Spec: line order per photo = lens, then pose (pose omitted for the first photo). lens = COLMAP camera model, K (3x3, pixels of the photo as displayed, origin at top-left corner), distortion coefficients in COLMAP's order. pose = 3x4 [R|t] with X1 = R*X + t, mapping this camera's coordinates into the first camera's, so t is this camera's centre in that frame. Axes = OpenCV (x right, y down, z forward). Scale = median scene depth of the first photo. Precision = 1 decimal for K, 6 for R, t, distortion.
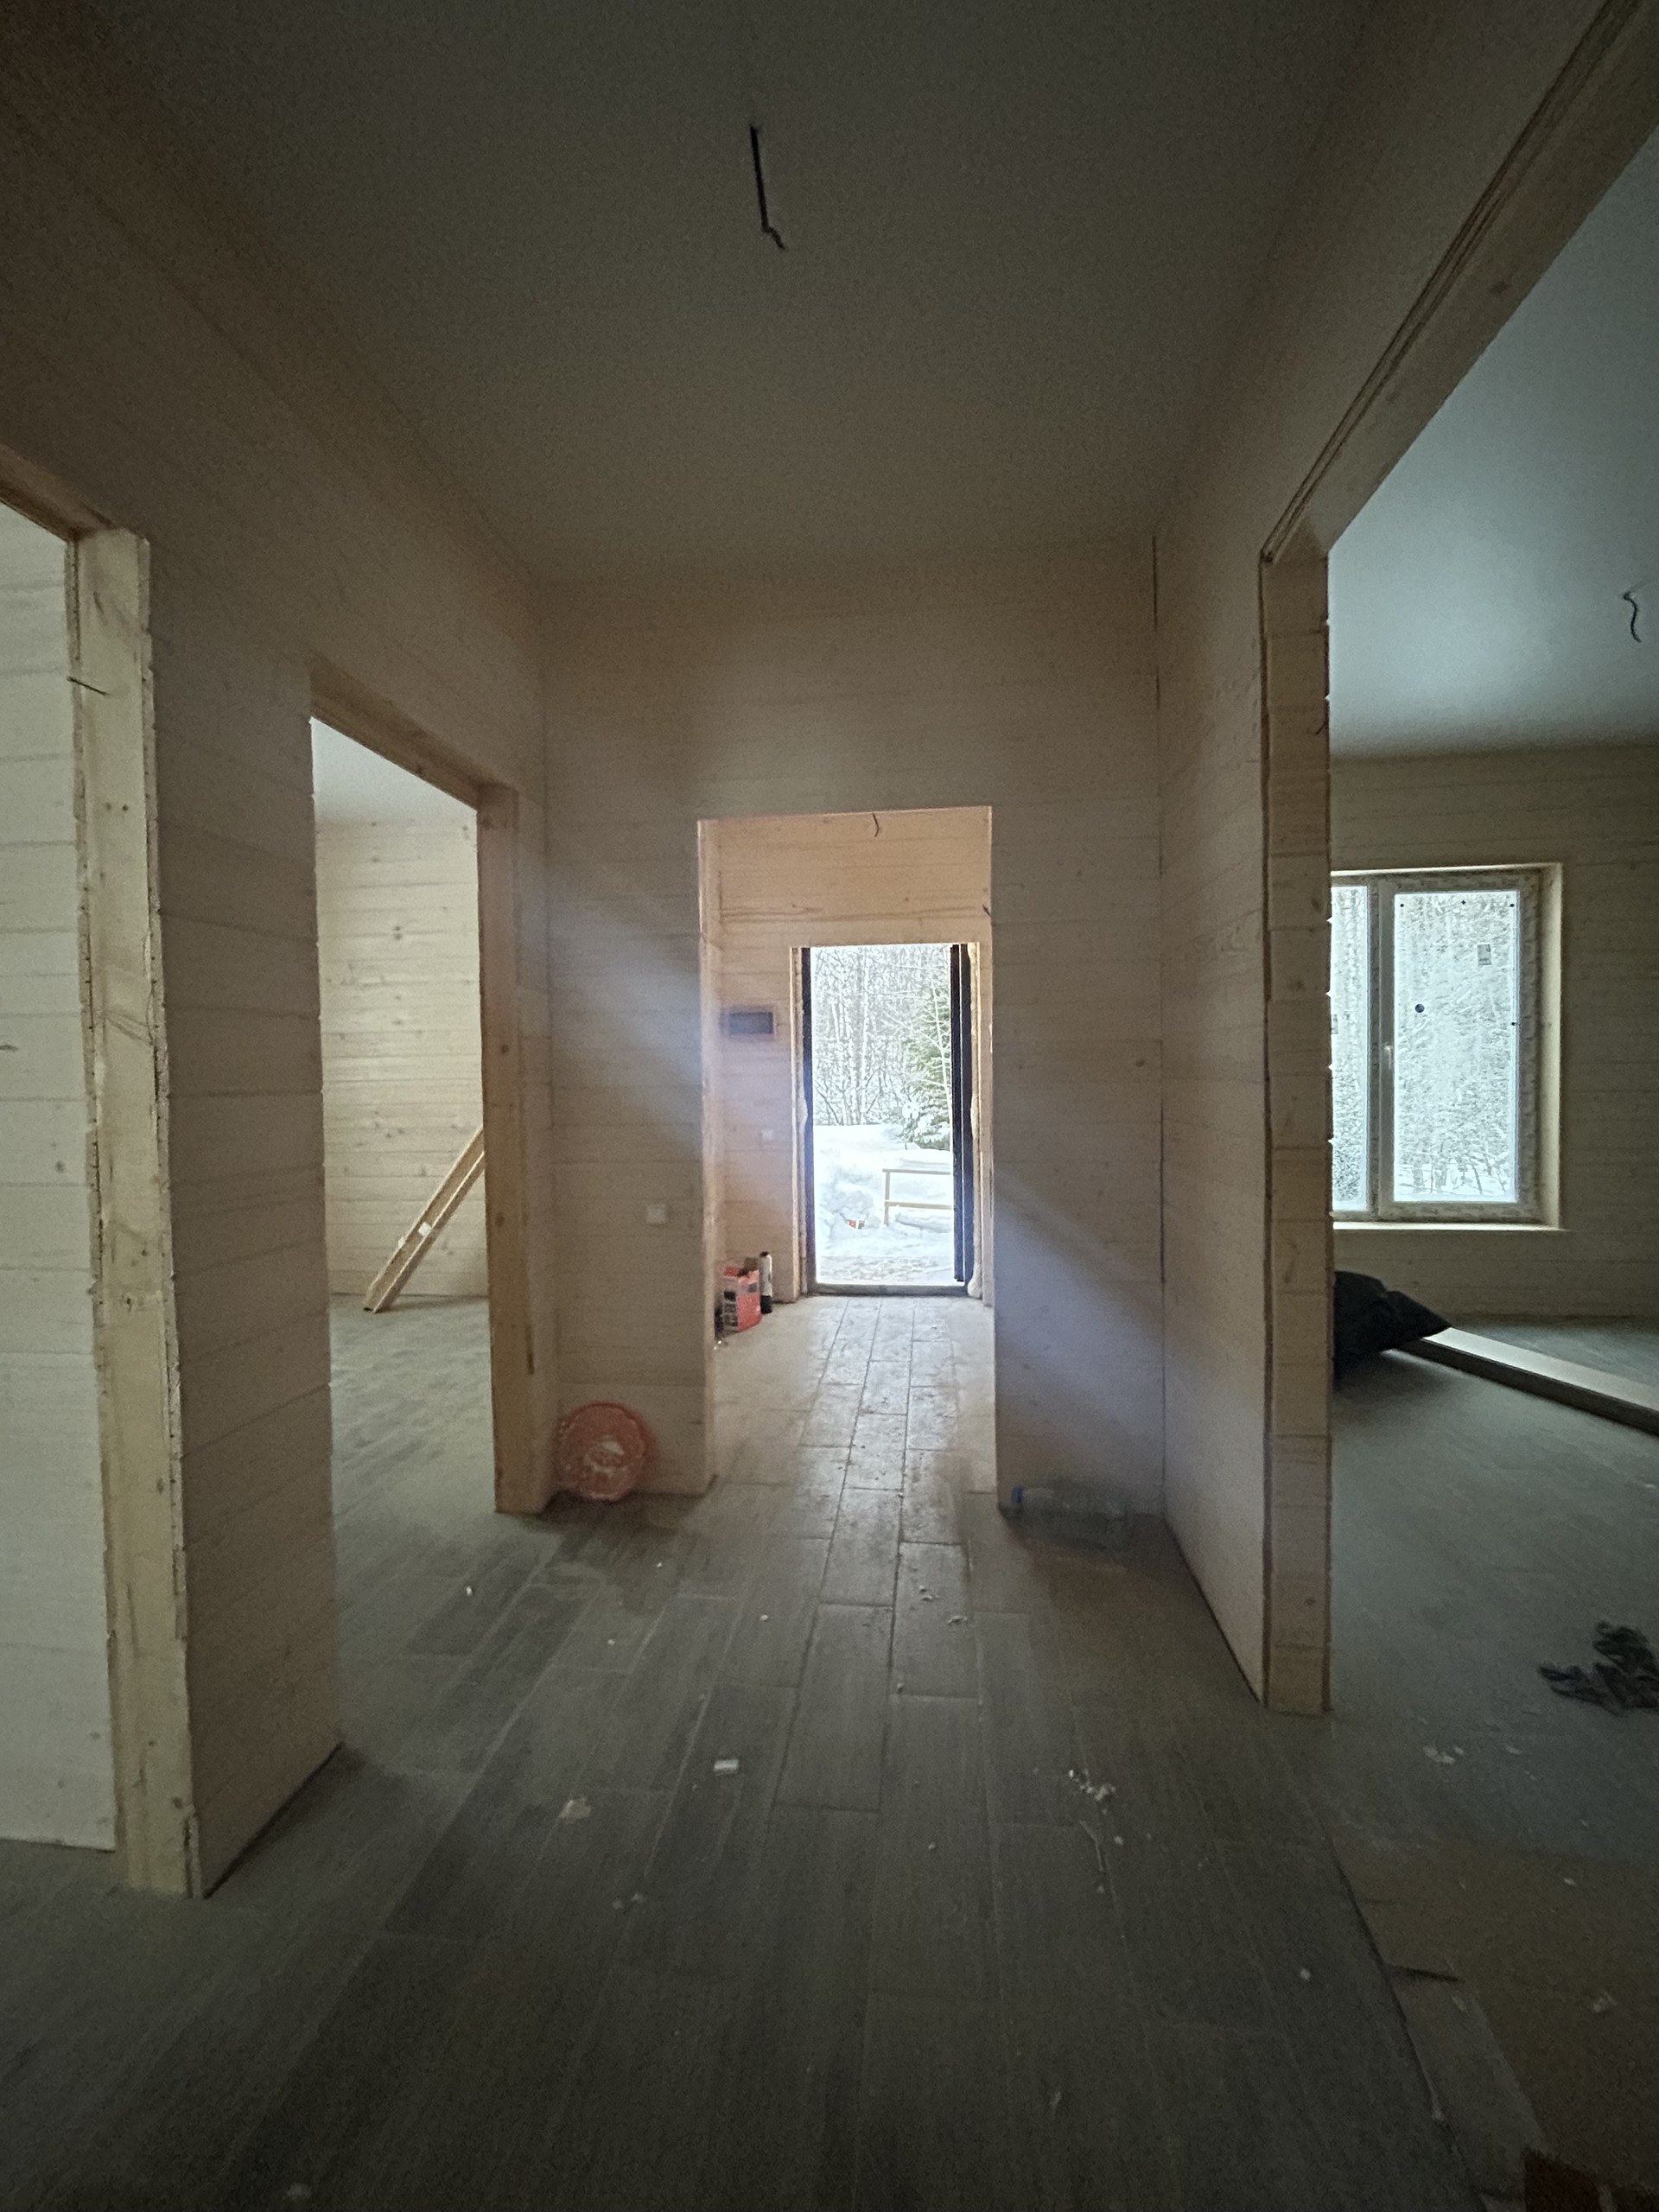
lens RADIAL K [[898.7, 0, 822.6], [0, 898.7, 1102.6], [0, 0, 1]] dist [0.000723, 0.000591]
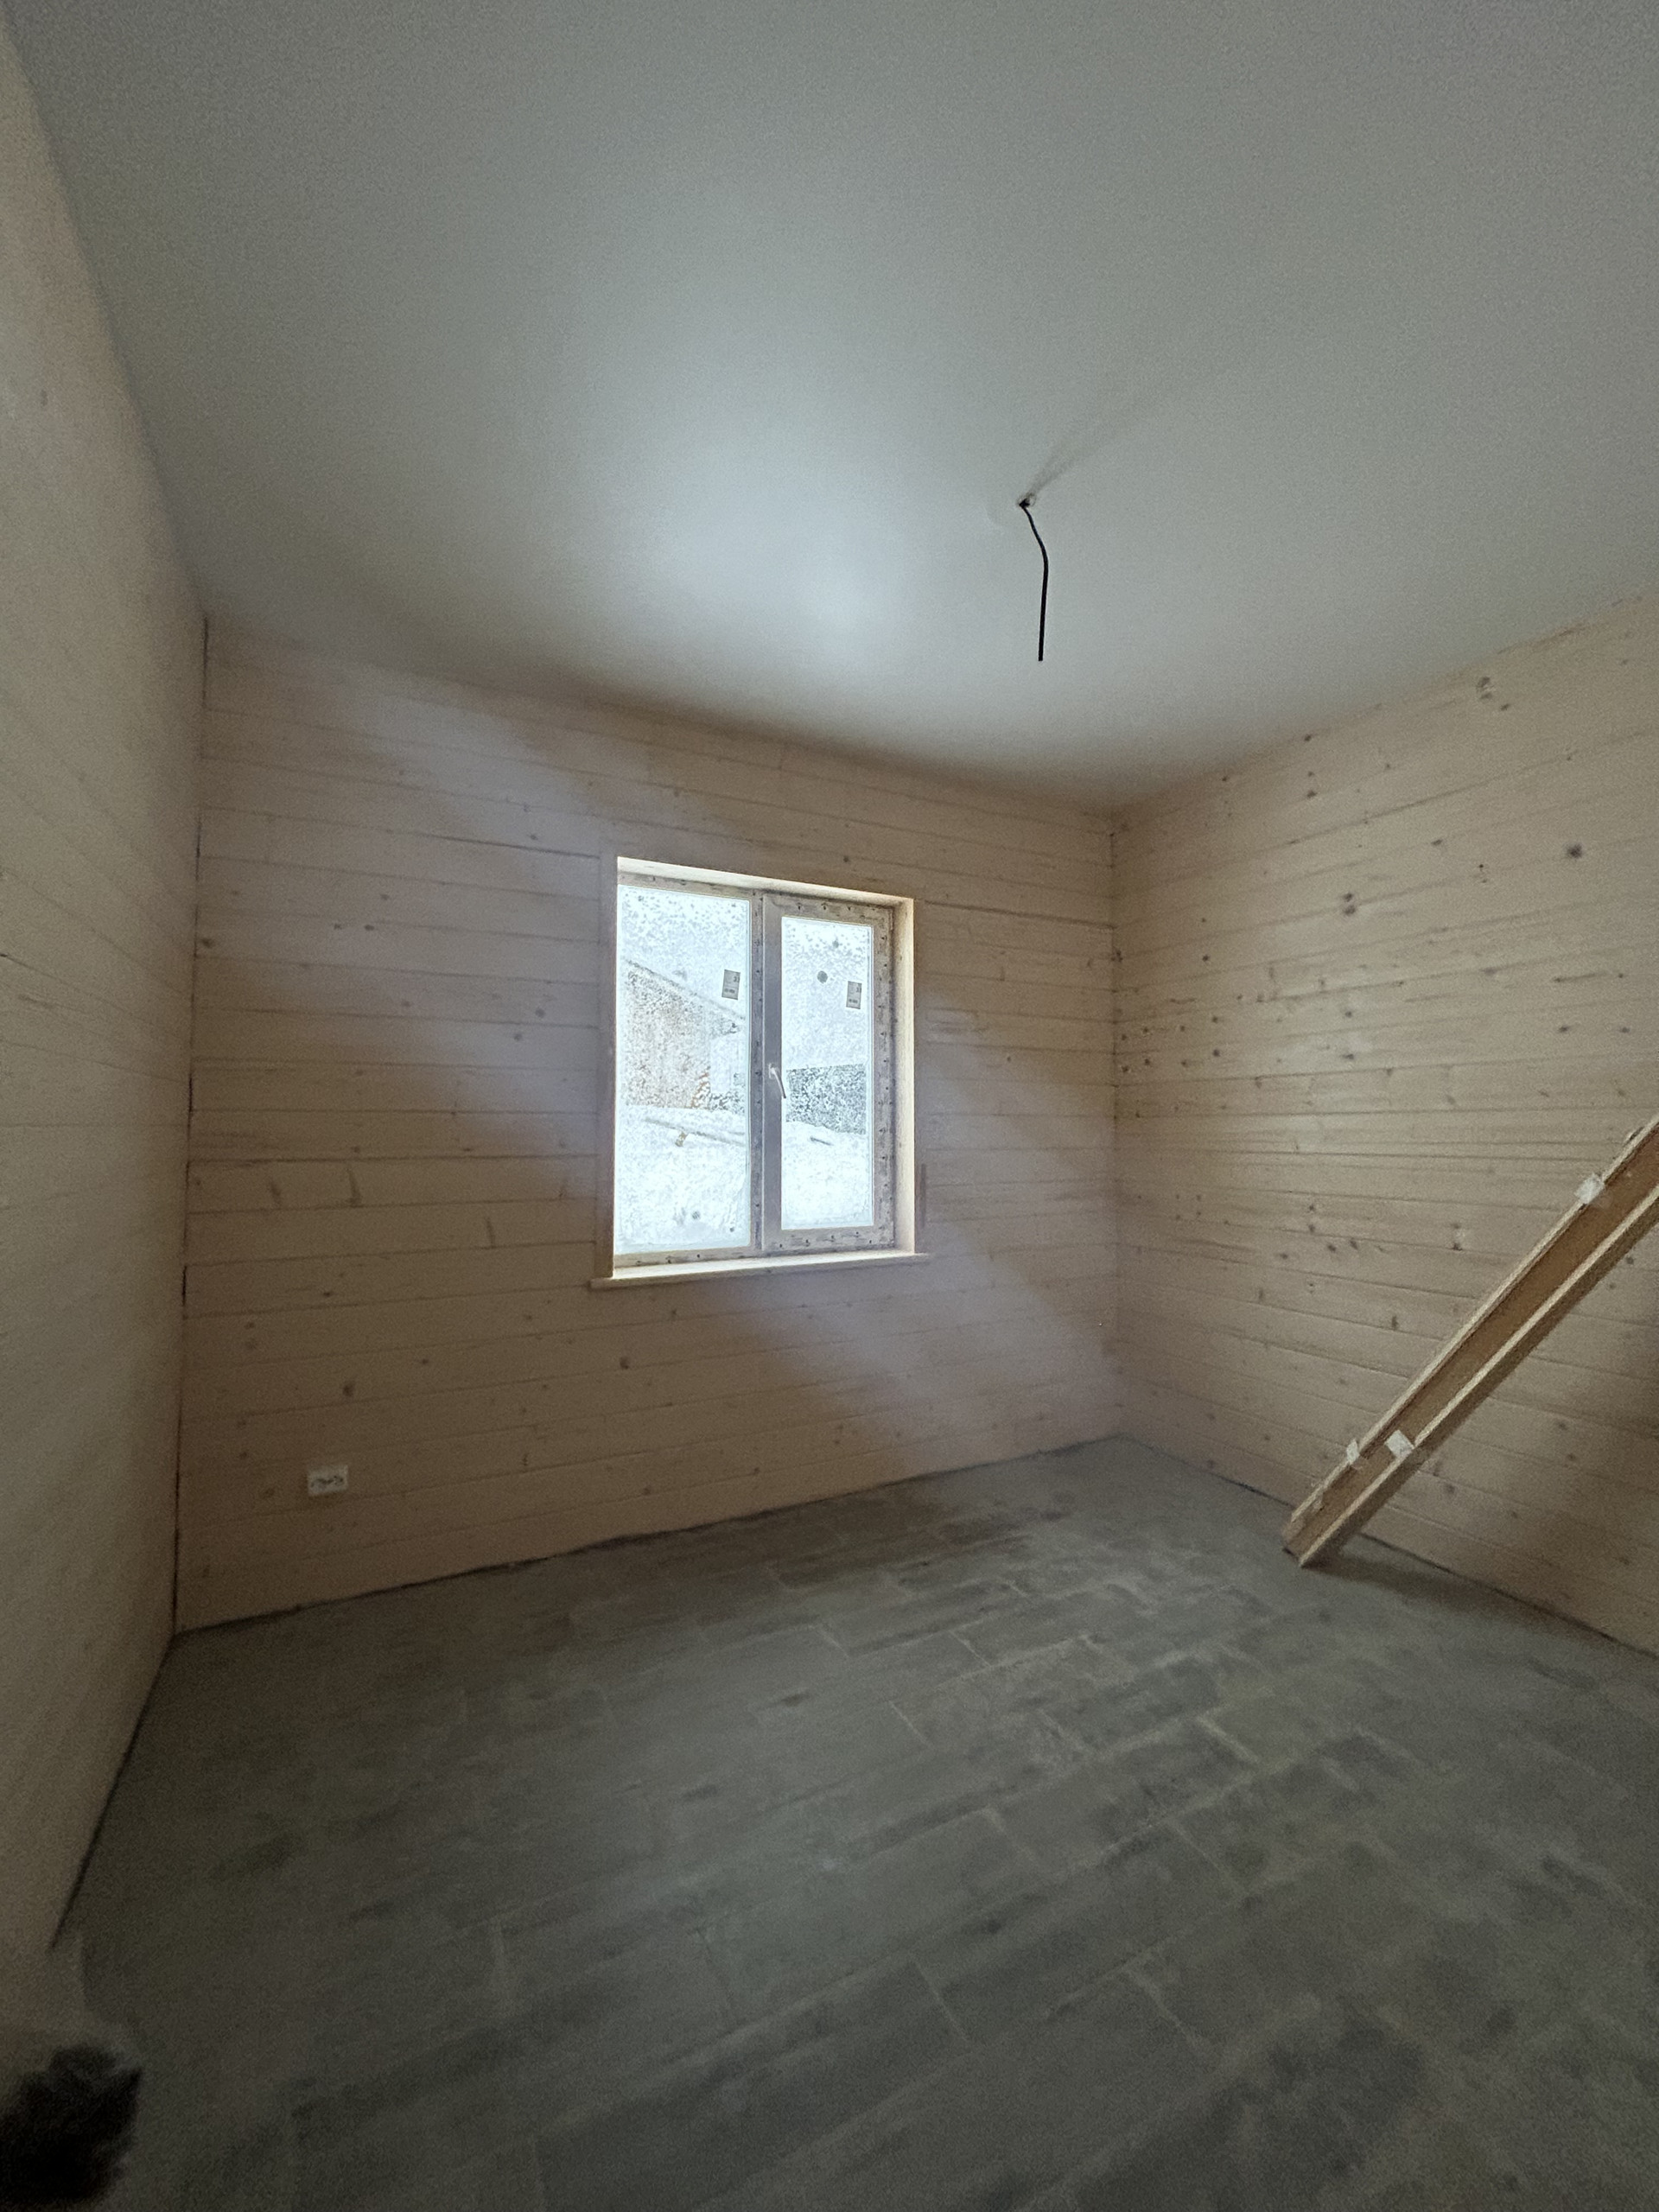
lens RADIAL K [[898.7, 0, 837.7], [0, 898.7, 1084.9], [0, 0, 1]] dist [0.000723, 0.000591]
pose [[0.574193, -0.025228, -0.818331, -0.186966], [-0.039442, 0.997512, -0.058427, -0.023649], [0.817770, 0.065825, 0.571769, 0.399682]]
